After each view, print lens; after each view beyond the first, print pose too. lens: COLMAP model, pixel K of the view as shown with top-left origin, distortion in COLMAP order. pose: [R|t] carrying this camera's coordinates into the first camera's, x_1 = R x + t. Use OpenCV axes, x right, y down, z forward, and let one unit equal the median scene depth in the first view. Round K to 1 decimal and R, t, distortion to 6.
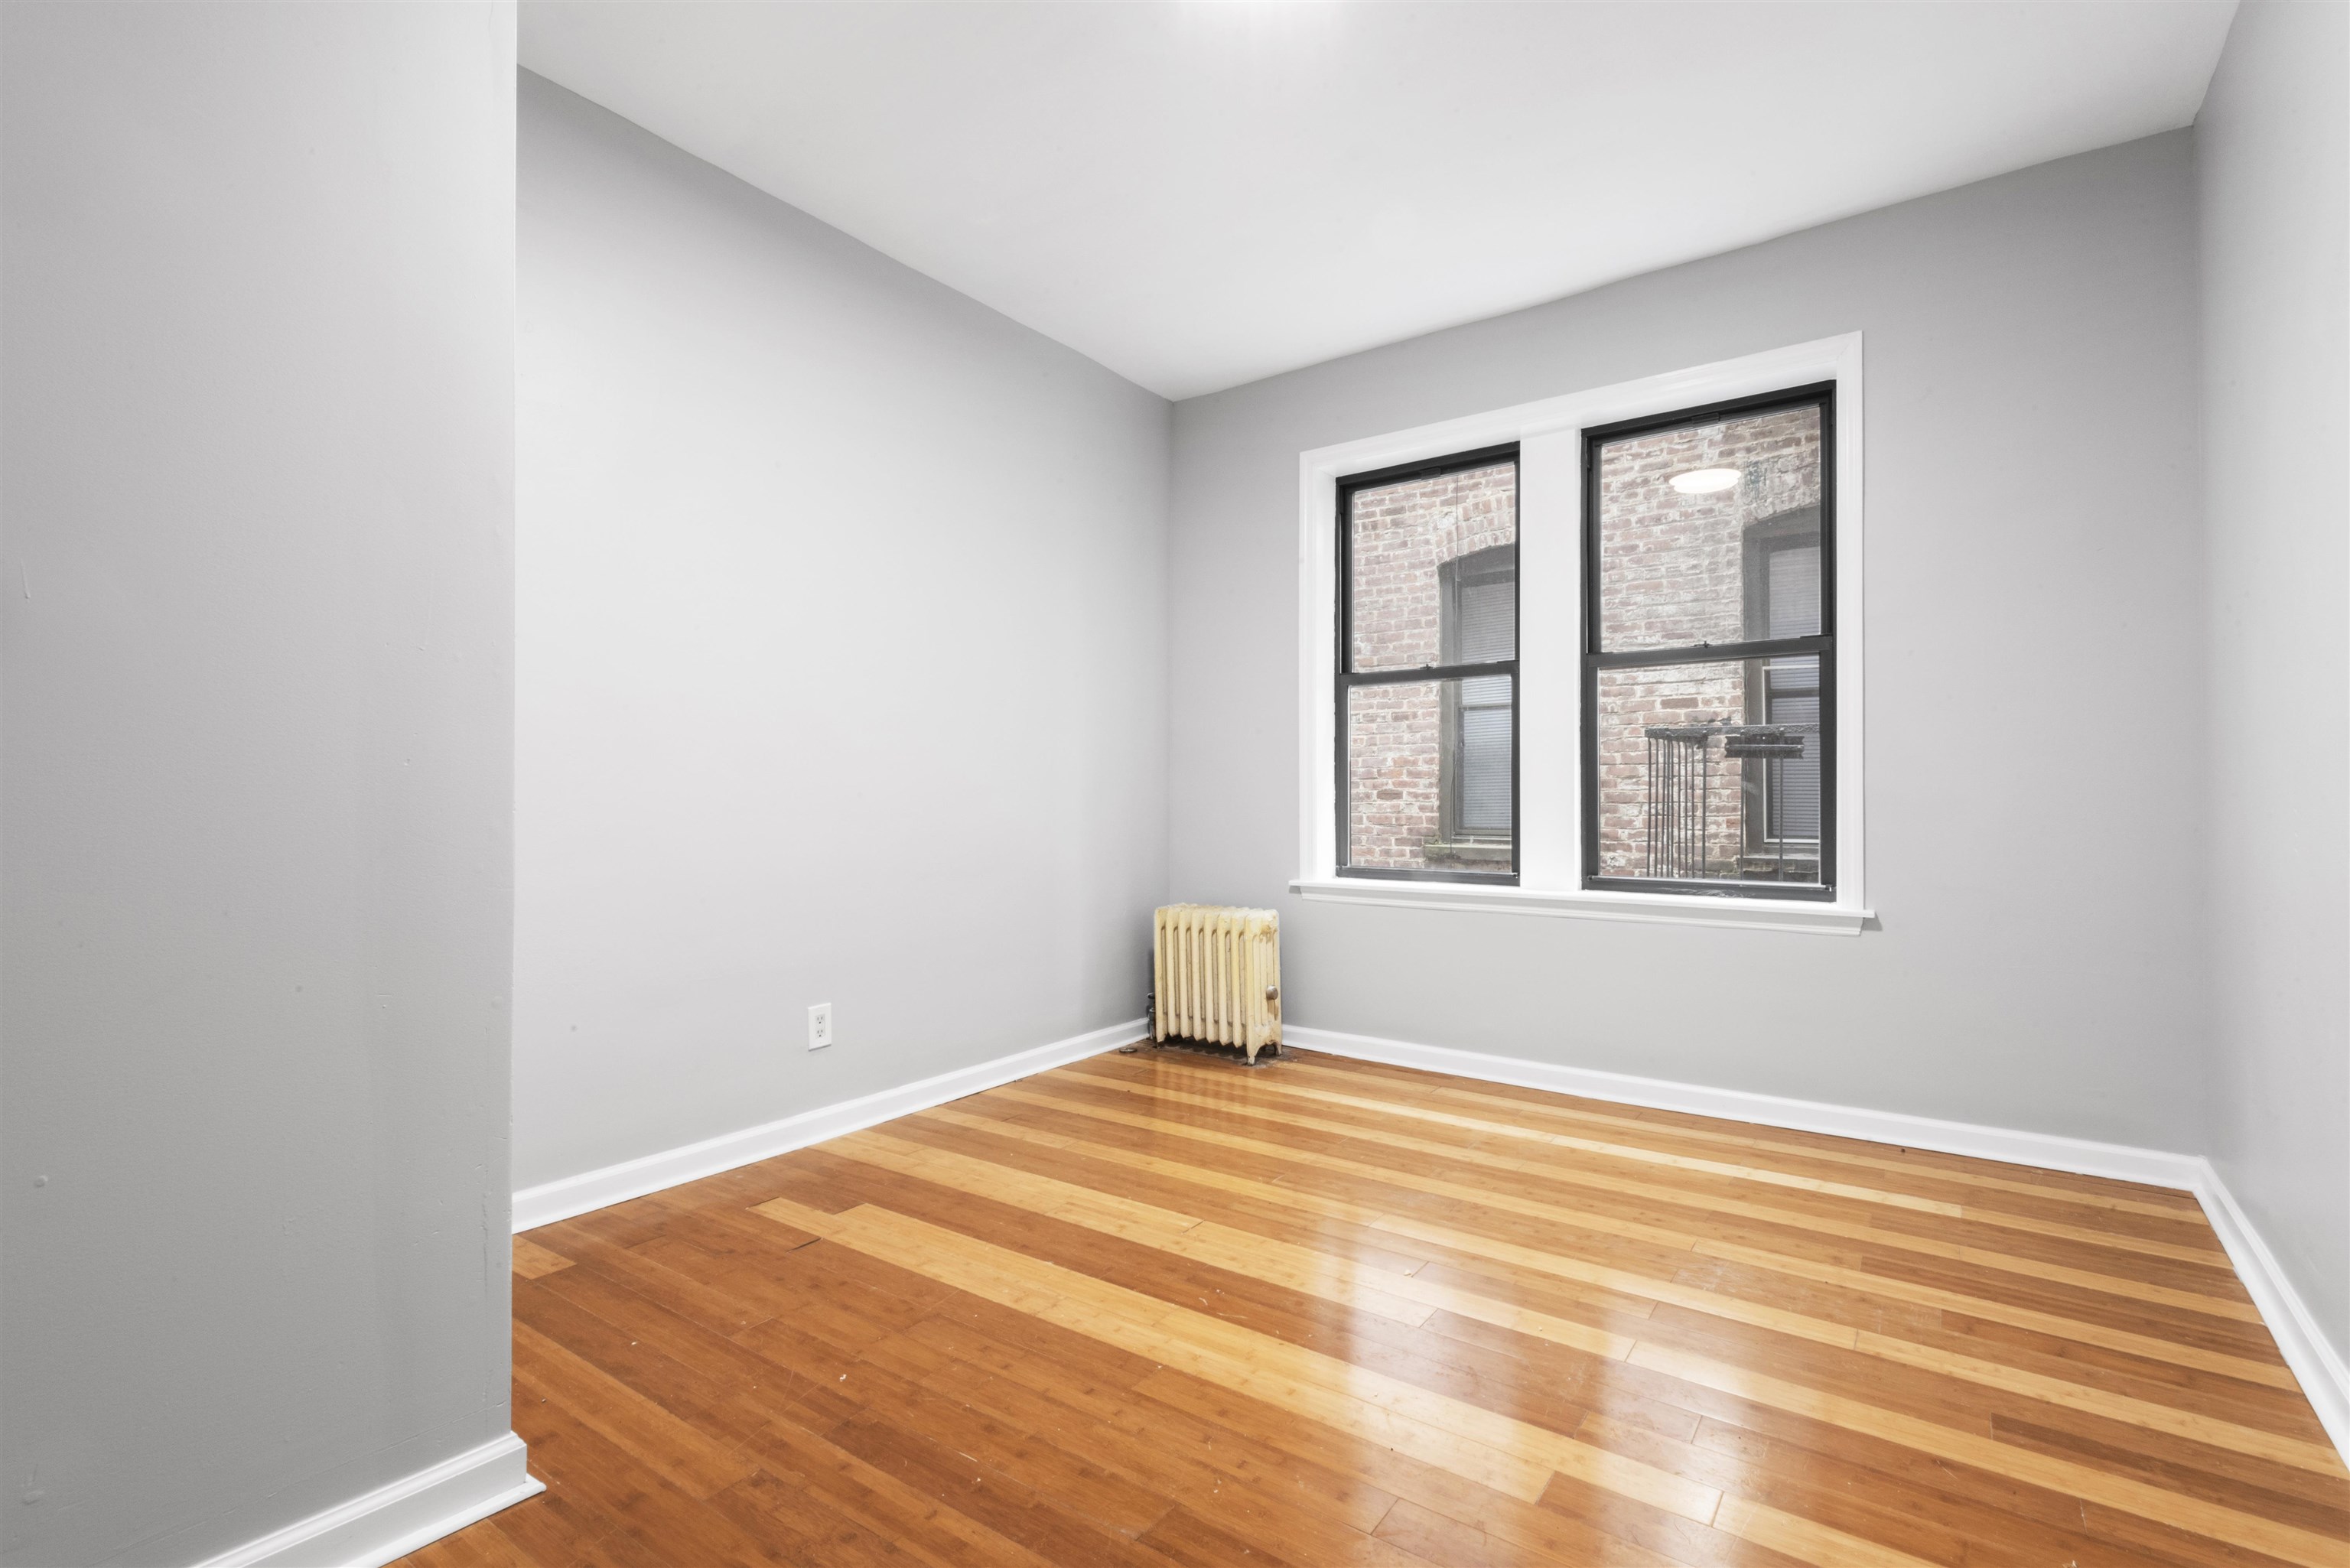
lens RADIAL K [[1067.7, 0, 1176.5], [0, 1067.7, 774.0], [0, 0, 1]] dist [0.030721, -0.017635]
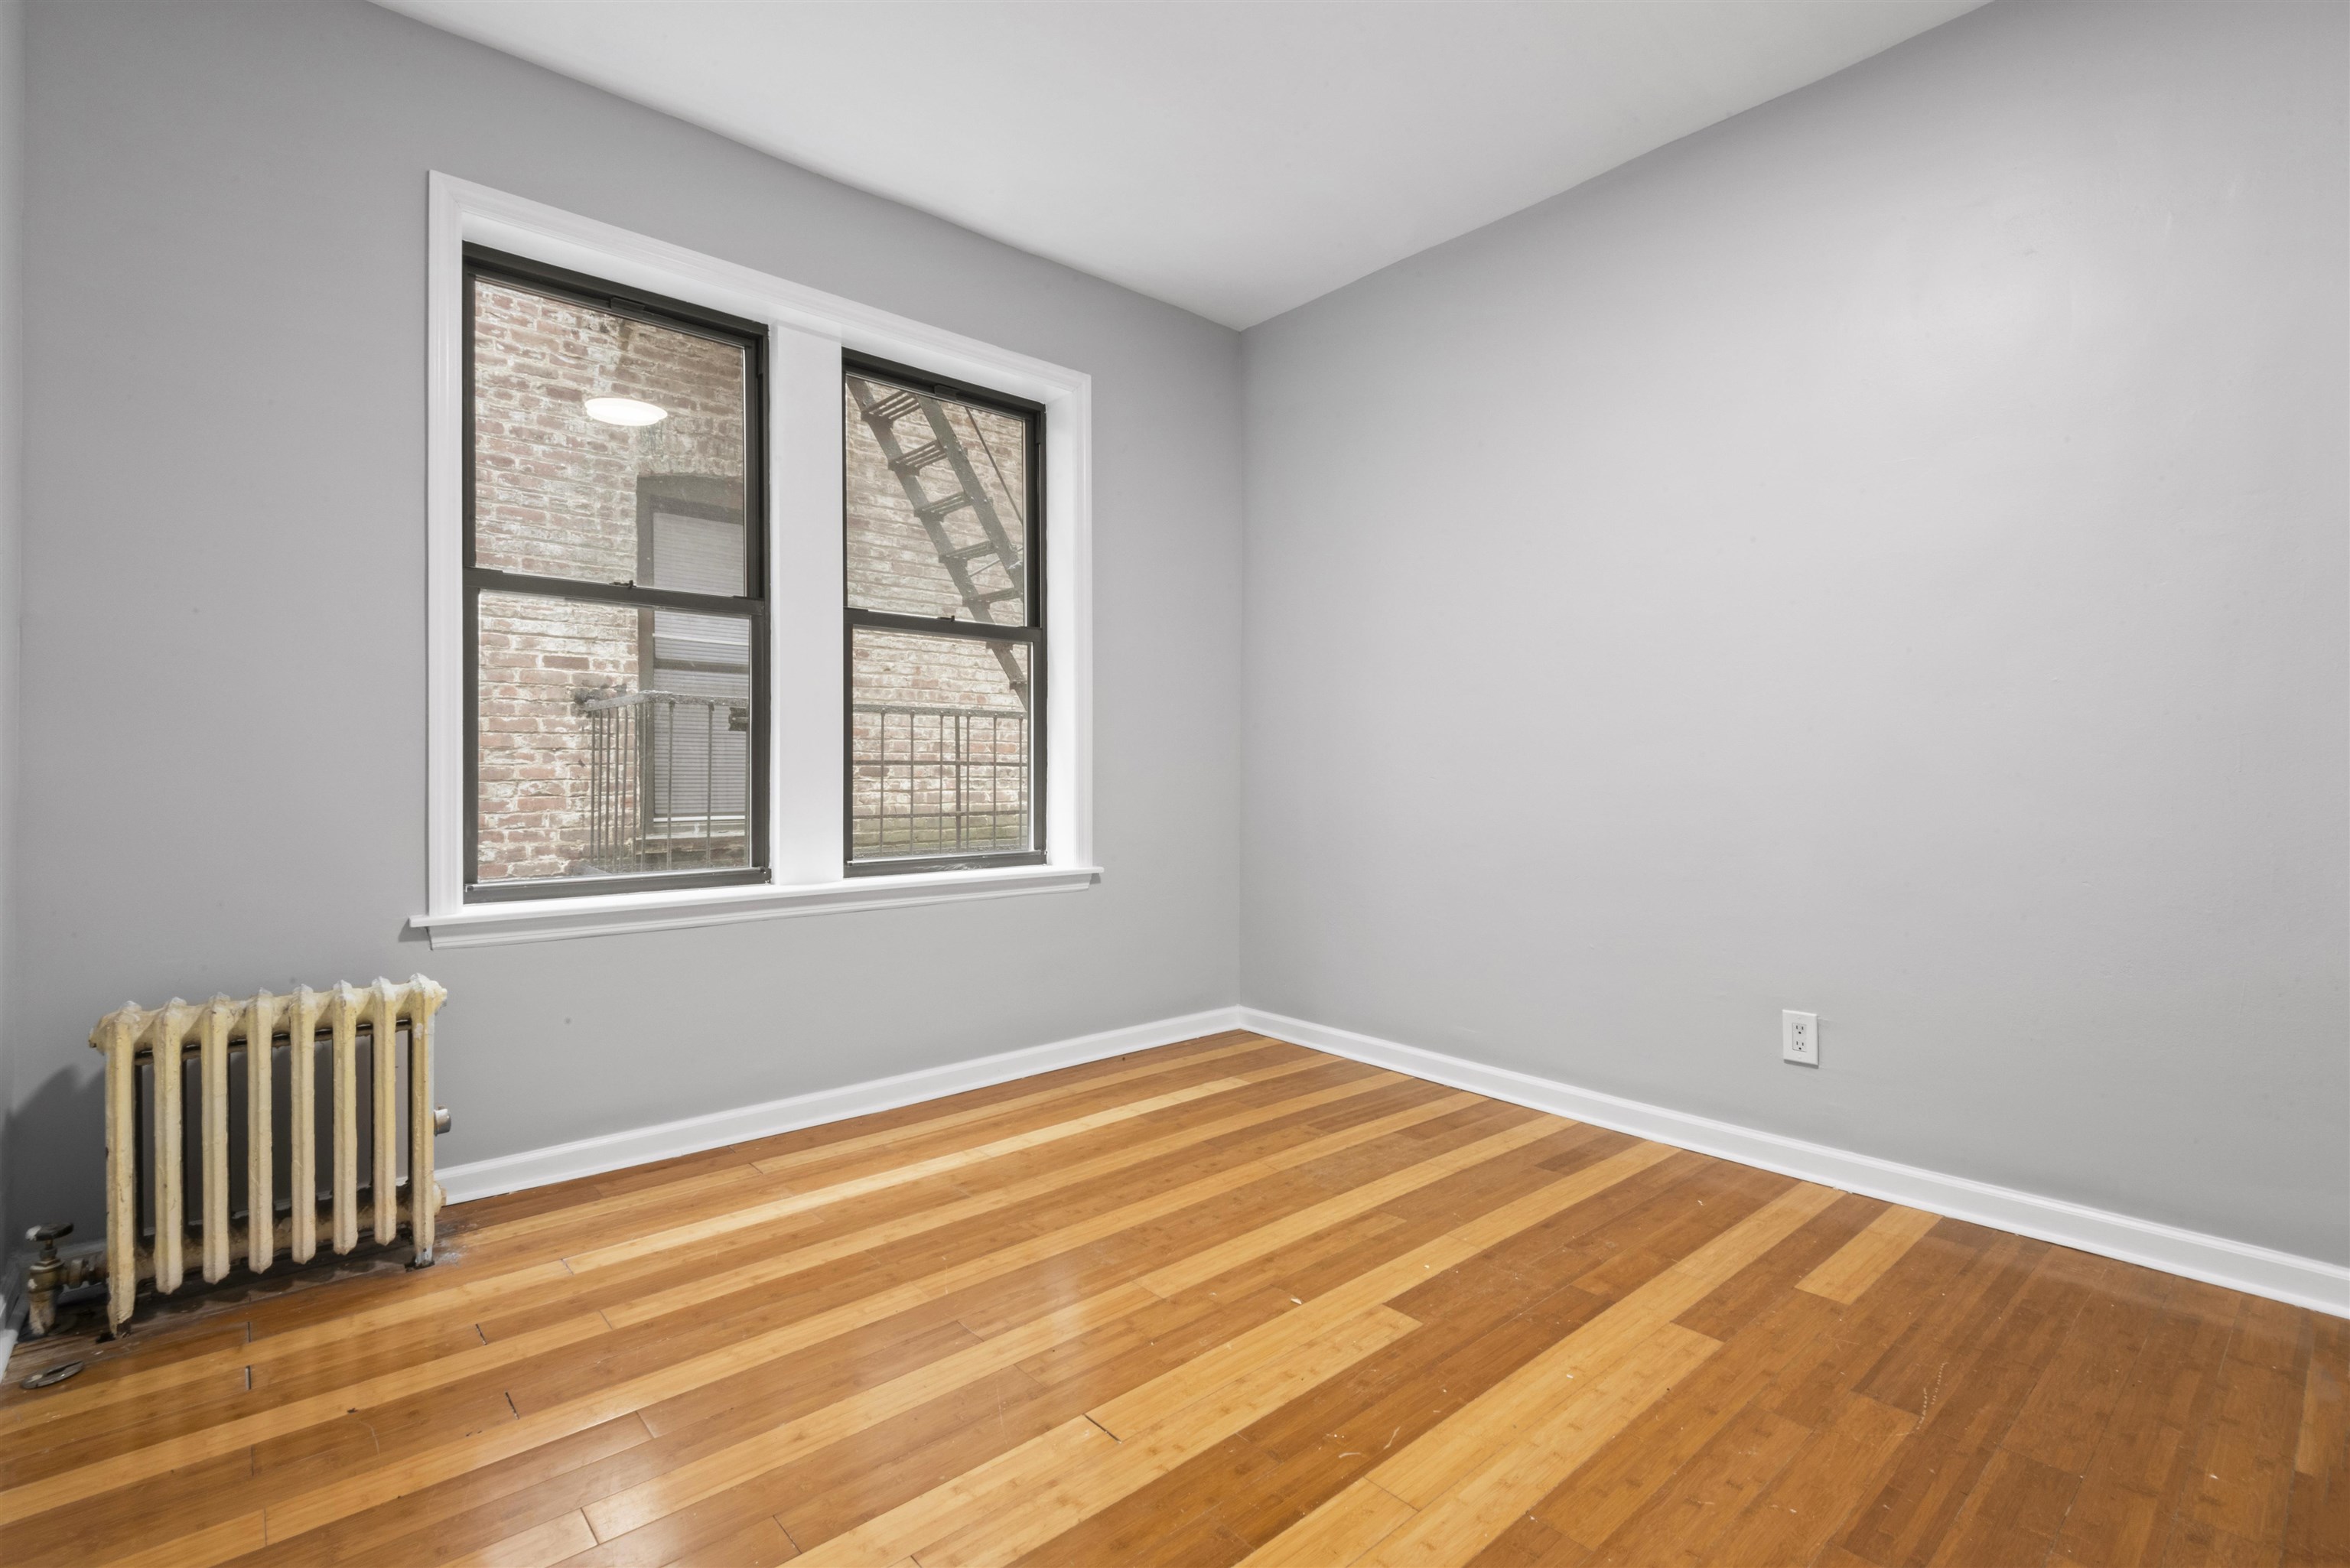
lens RADIAL K [[1067.7, 0, 1176.5], [0, 1067.7, 774.0], [0, 0, 1]] dist [0.030721, -0.017635]
pose [[0.222286, 0.000325, 0.974981, -0.495190], [-0.020885, 0.999772, 0.004429, 0.015965], [-0.974758, -0.021347, 0.222243, 0.659362]]
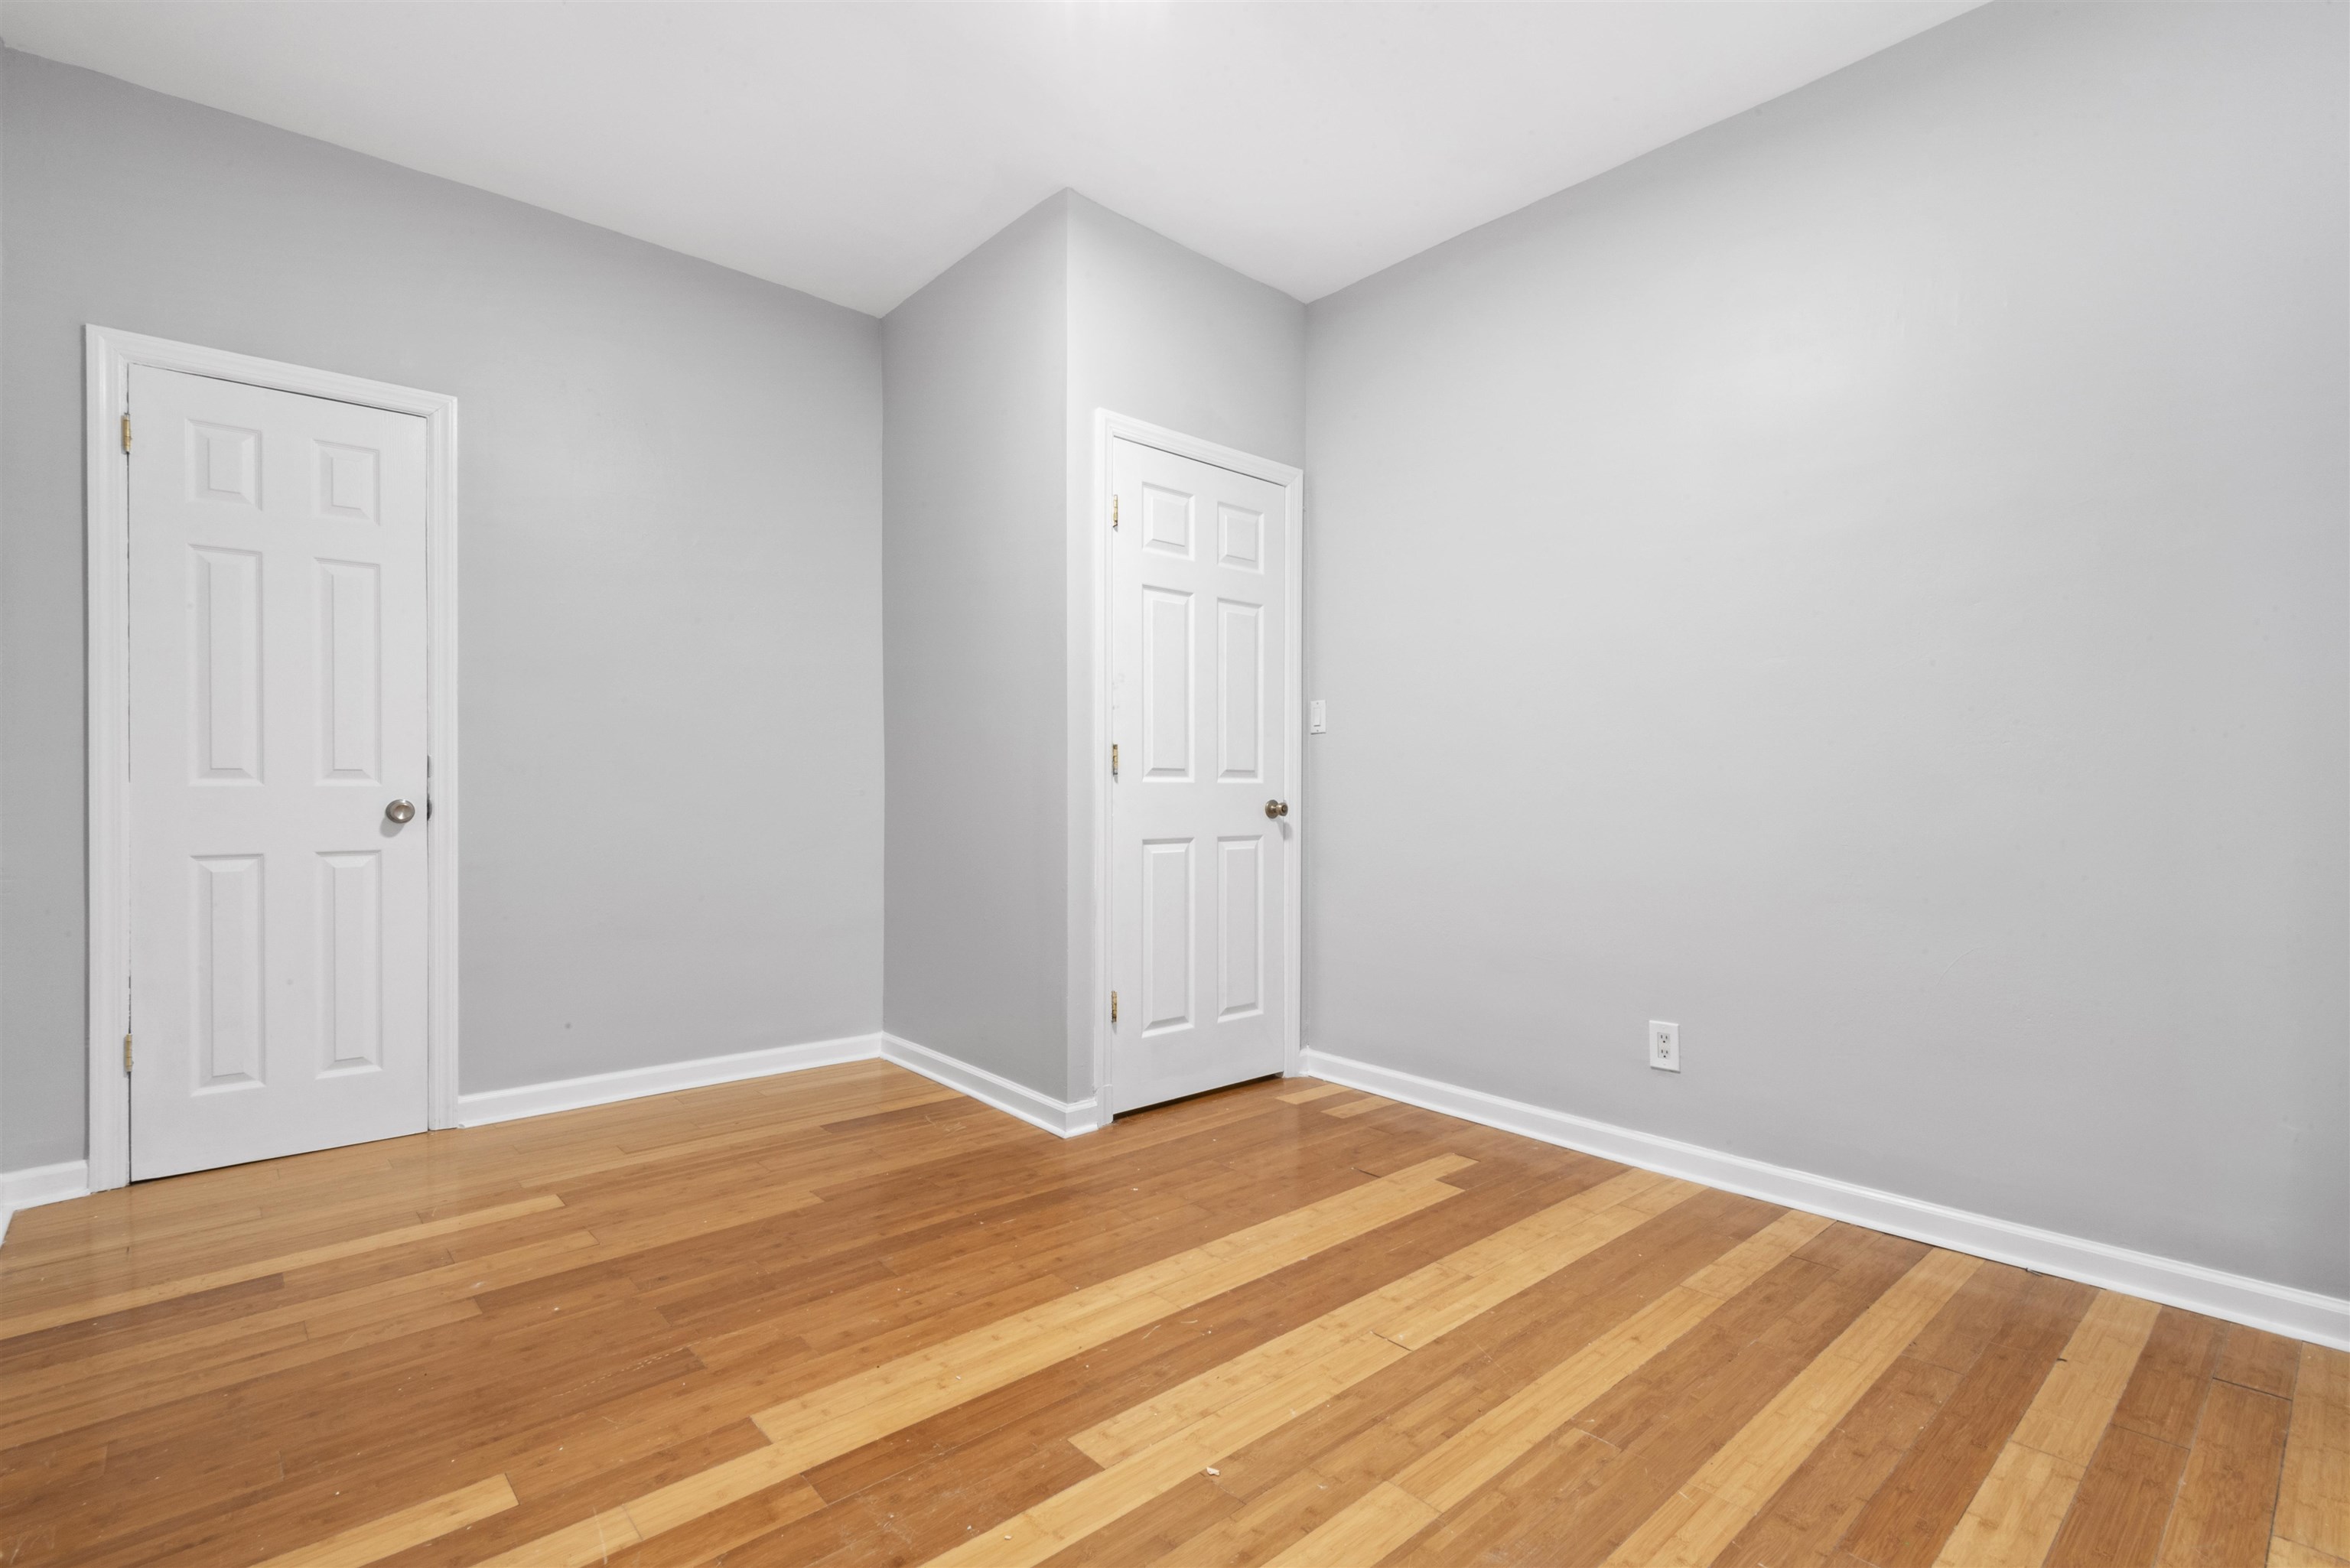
lens RADIAL K [[1082.1, 0, 1192.5], [0, 1082.1, 789.6], [0, 0, 1]] dist [0.036415, -0.020901]
pose [[-0.202512, -0.000743, -0.979279, 0.663121], [0.018171, 0.999825, -0.004516, 0.017938], [0.979111, -0.018709, -0.202463, 0.827505]]
